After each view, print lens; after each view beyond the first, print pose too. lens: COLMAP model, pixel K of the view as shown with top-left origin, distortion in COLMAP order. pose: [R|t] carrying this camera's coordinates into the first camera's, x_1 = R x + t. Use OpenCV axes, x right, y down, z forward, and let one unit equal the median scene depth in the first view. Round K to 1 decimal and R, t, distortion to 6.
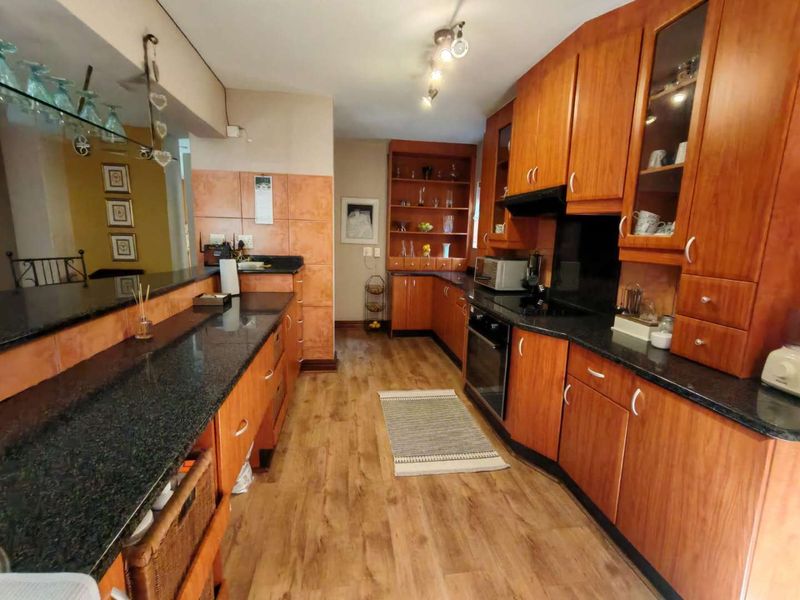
lens RADIAL K [[365.1, 0, 398.4], [0, 365.1, 296.8], [0, 0, 1]] dist [-0.003459, -0.000521]
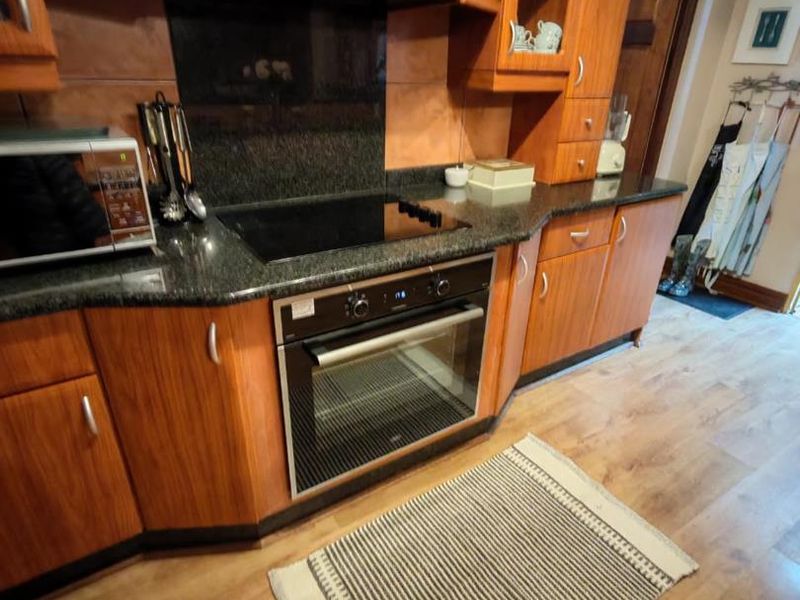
lens RADIAL K [[495.4, 0, 400.0], [0, 495.4, 300.0], [0, 0, 1]] dist [-0.003833, -0.000982]
pose [[-0.413692, -0.441990, 0.795929, -0.228129], [0.109222, 0.843838, 0.525364, -0.265565], [-0.903842, 0.304272, -0.300814, 1.490815]]
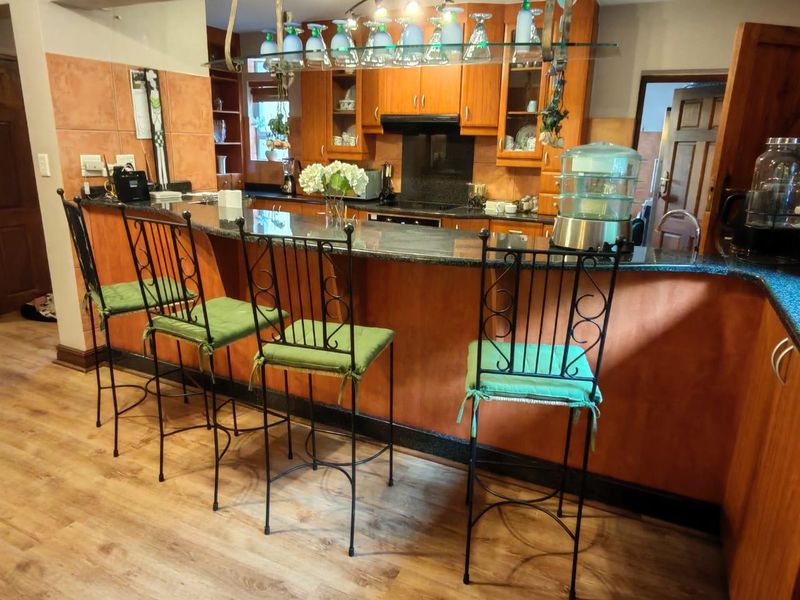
lens RADIAL K [[535.3, 0, 400.8], [0, 535.3, 297.4], [0, 0, 1]] dist [-0.005573, -0.000478]
pose [[0.563991, -0.243728, 0.788993, -1.620789], [0.133471, 0.969794, 0.204170, -0.071614], [-0.814923, -0.009842, 0.579486, -0.051096]]
